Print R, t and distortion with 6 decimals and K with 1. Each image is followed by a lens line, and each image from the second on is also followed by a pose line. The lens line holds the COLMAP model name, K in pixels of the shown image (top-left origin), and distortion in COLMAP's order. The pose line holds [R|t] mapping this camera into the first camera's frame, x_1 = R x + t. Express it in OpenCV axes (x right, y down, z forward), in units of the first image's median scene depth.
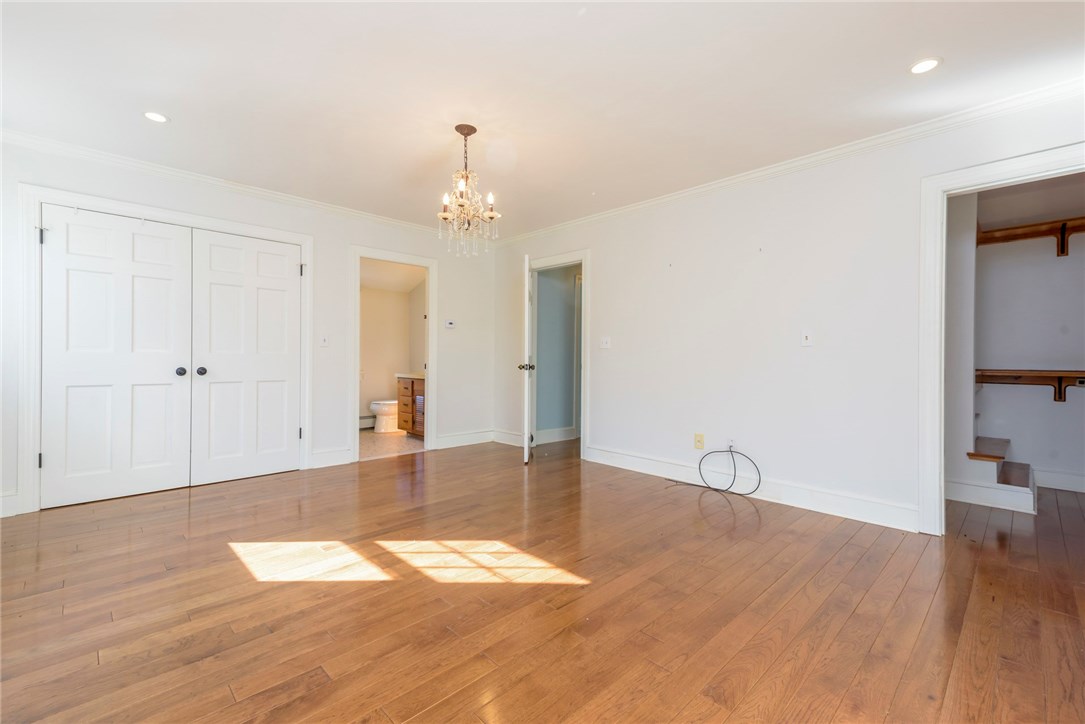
lens RADIAL K [[469.3, 0, 541.1], [0, 469.3, 358.5], [0, 0, 1]] dist [-0.000154, -0.000026]
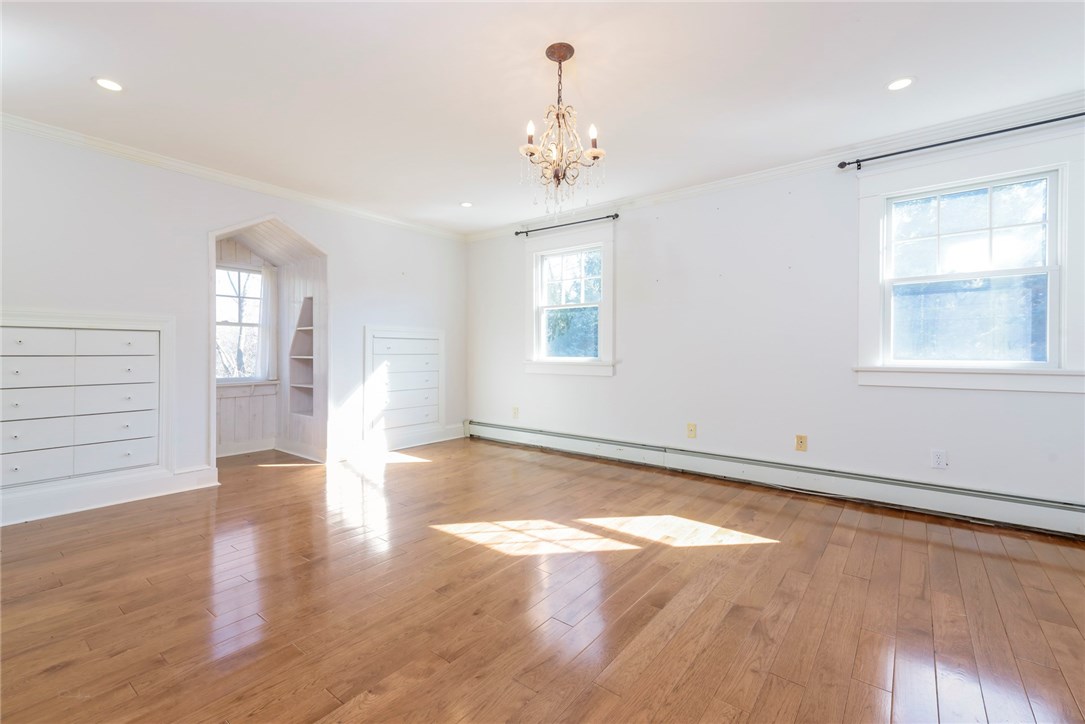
lens RADIAL K [[469.3, 0, 541.1], [0, 469.3, 358.5], [0, 0, 1]] dist [-0.000154, -0.000026]
pose [[-0.993017, -0.007050, -0.117757, -0.048588], [-0.008123, 0.999930, 0.008634, -0.001613], [0.117688, 0.009530, -0.993005, 1.927157]]
